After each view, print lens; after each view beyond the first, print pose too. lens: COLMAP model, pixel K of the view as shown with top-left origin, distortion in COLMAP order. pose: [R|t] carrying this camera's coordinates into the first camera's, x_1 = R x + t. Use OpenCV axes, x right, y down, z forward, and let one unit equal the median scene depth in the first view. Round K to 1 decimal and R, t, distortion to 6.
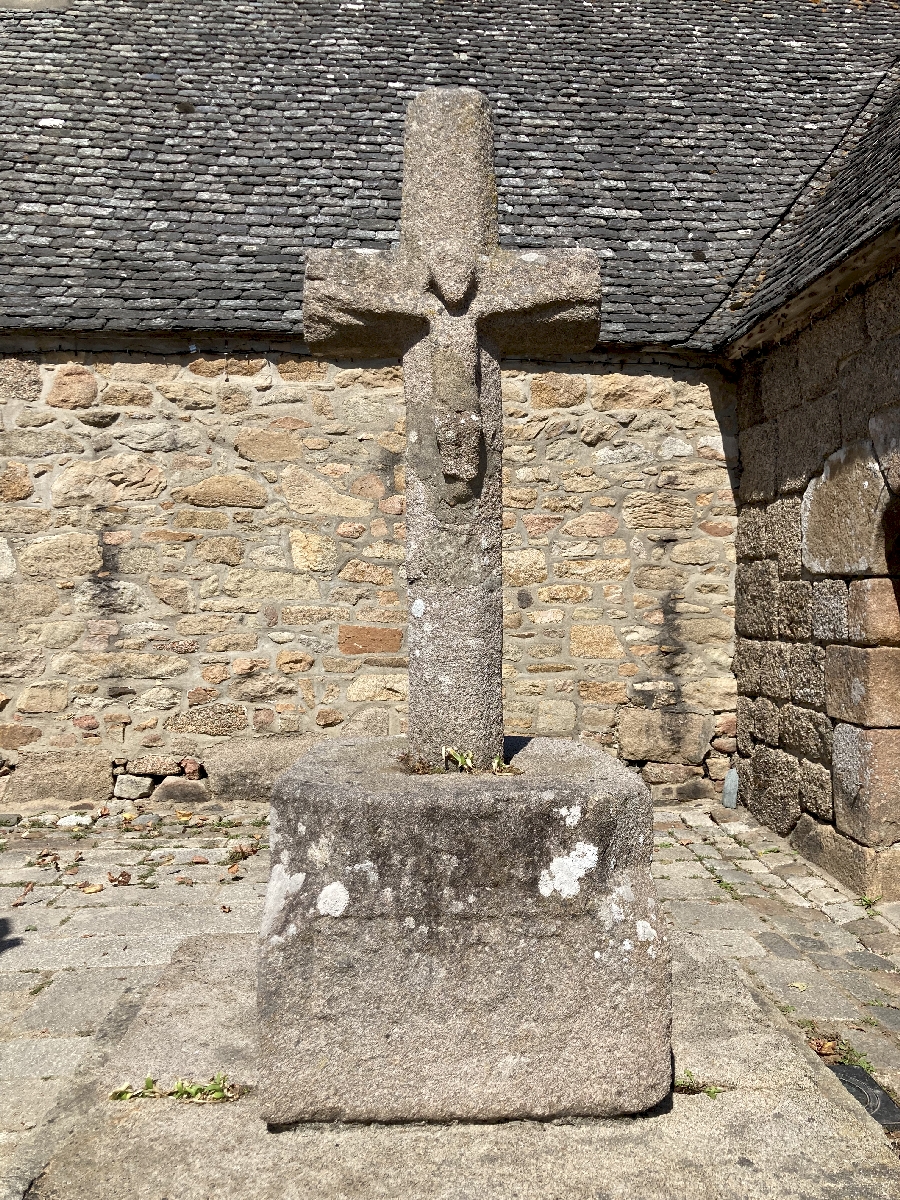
lens RADIAL K [[959.2, 0, 450.0], [0, 959.2, 600.0], [0, 0, 1]] dist [0.061520, -0.079473]
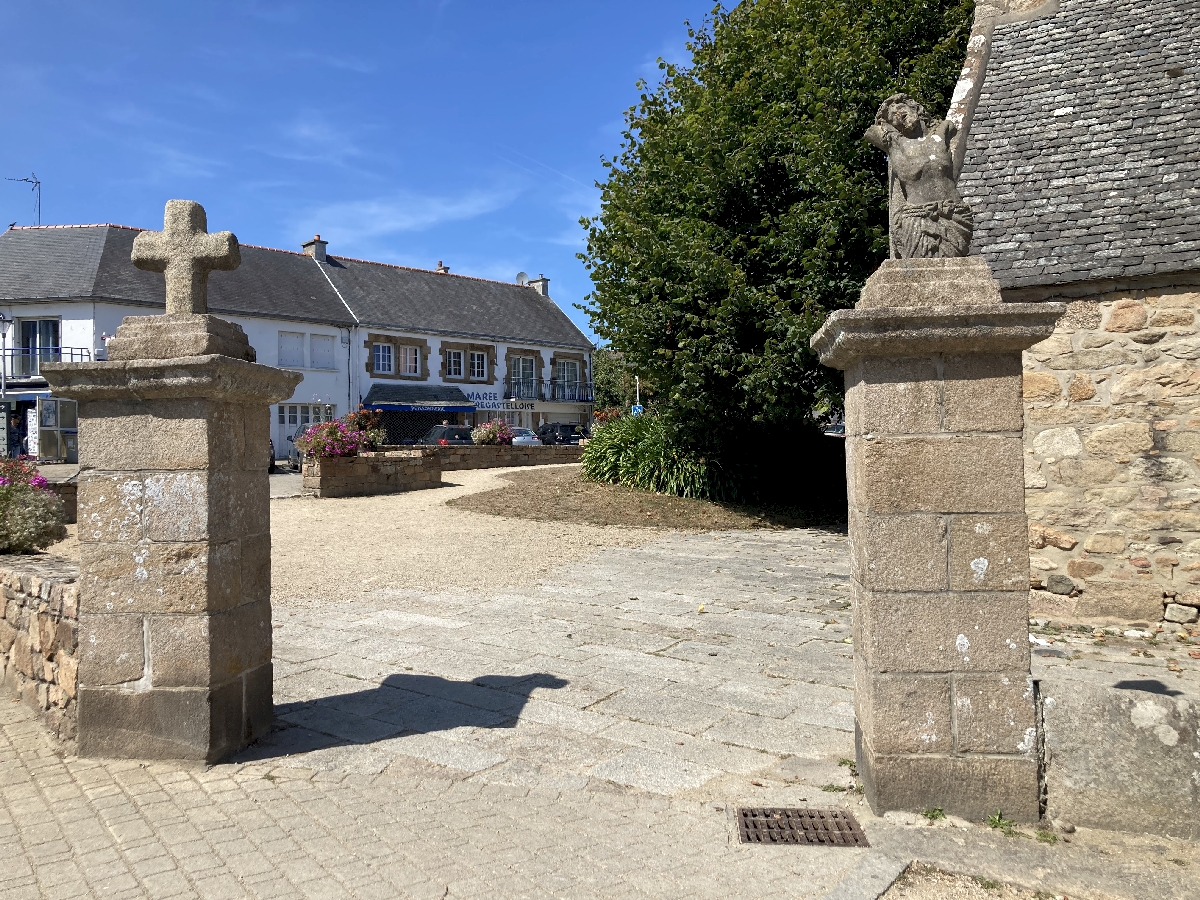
lens RADIAL K [[959.2, 0, 598.2], [0, 959.2, 438.6], [0, 0, 1]] dist [0.061520, -0.079473]
pose [[0.795109, -0.020345, -0.606125, -0.153705], [-0.000025, 0.999436, -0.033580, -0.000523], [0.606466, 0.026715, 0.794660, -0.540371]]
